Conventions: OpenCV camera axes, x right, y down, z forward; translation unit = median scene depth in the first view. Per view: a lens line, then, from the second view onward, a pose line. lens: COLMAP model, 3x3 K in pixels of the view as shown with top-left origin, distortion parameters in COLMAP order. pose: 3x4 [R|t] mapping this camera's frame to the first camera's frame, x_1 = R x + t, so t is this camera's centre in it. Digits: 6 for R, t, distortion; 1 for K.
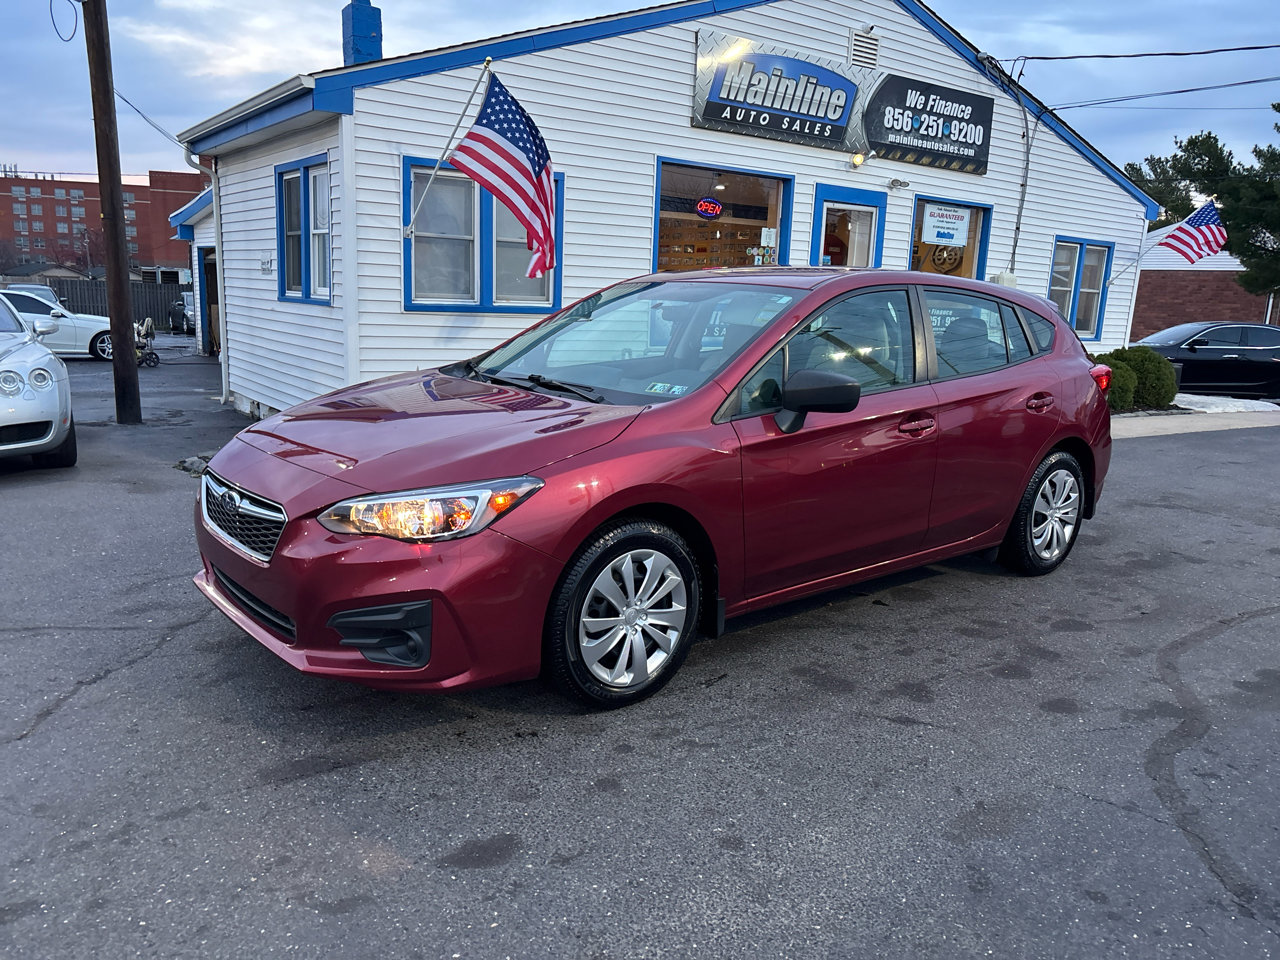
lens RADIAL K [[963.5, 0, 632.0], [0, 963.5, 478.9], [0, 0, 1]] dist [0.052951, -0.052305]
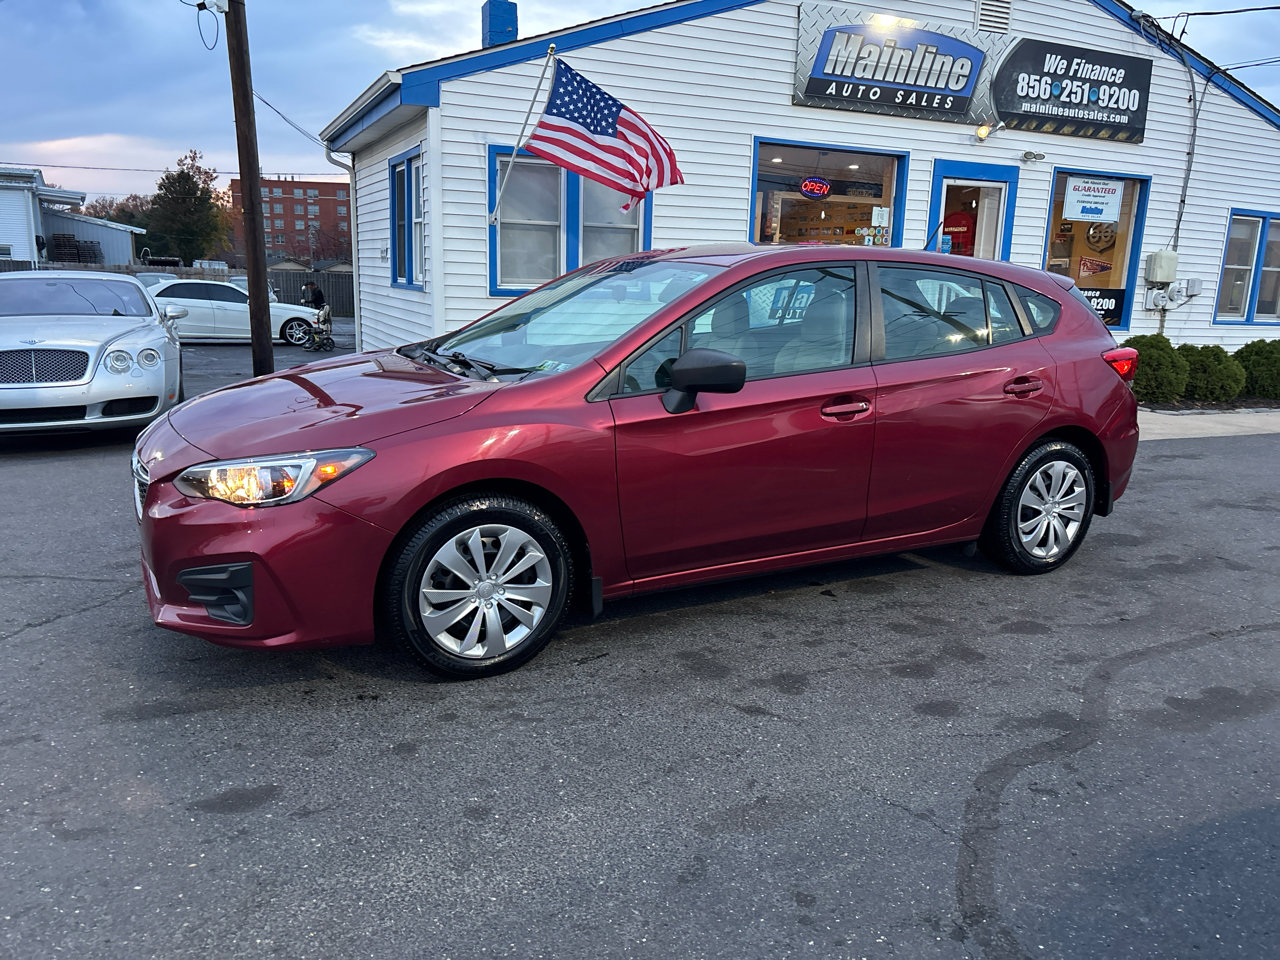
lens RADIAL K [[963.5, 0, 648.2], [0, 963.5, 479.6], [0, 0, 1]] dist [0.052951, -0.052305]
pose [[0.982535, 0.029041, -0.183798, 0.212703], [-0.026564, 0.999520, 0.015923, 0.003654], [0.184172, -0.010763, 0.982835, 0.020456]]
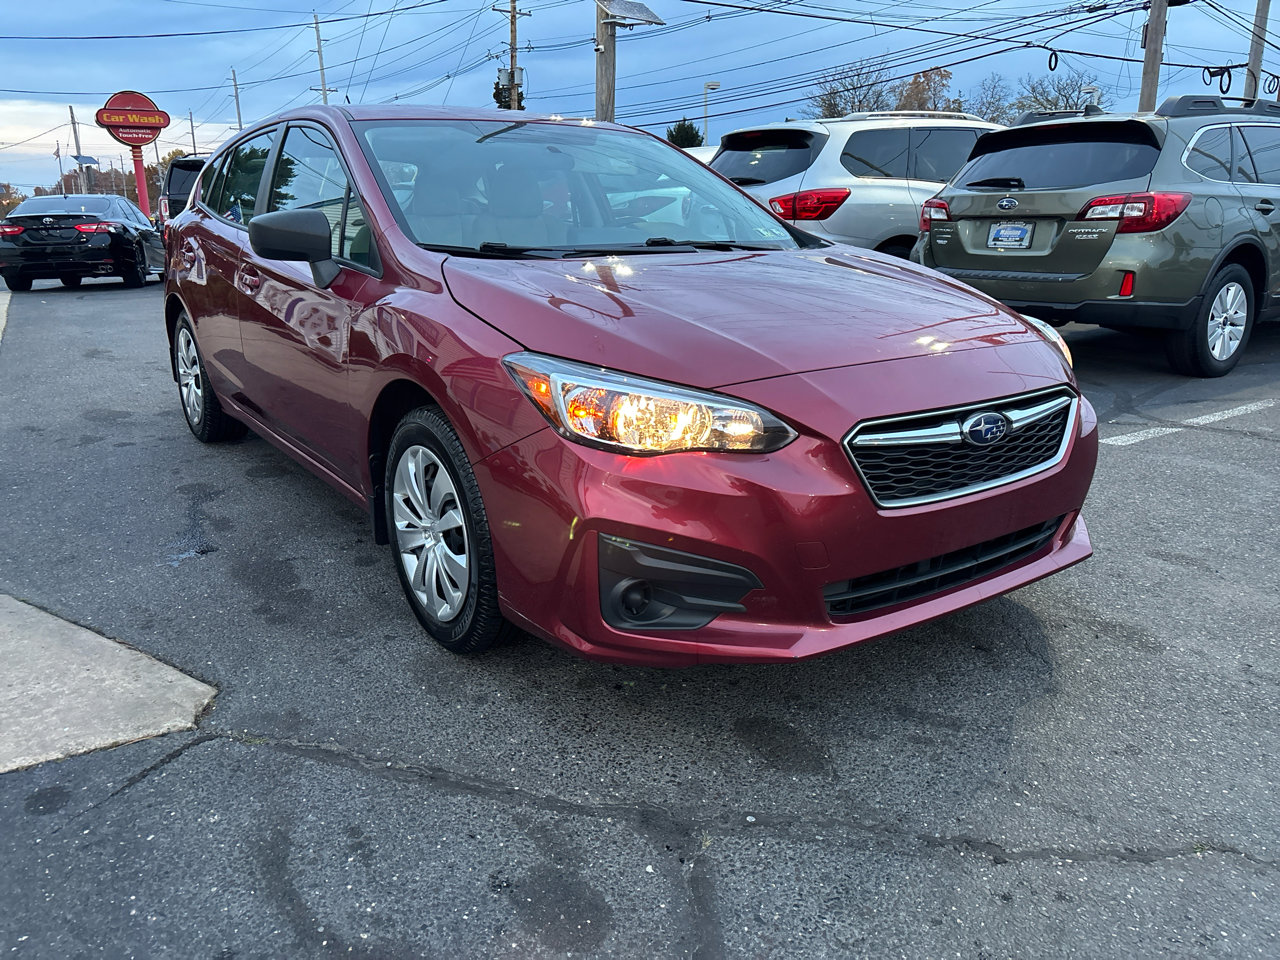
lens RADIAL K [[963.5, 0, 627.7], [0, 963.5, 469.9], [0, 0, 1]] dist [0.052951, -0.052305]
pose [[0.078723, -0.295349, 0.952140, -0.651381], [0.197848, 0.940735, 0.275453, -0.110692], [-0.977066, 0.166694, 0.132492, 0.696796]]
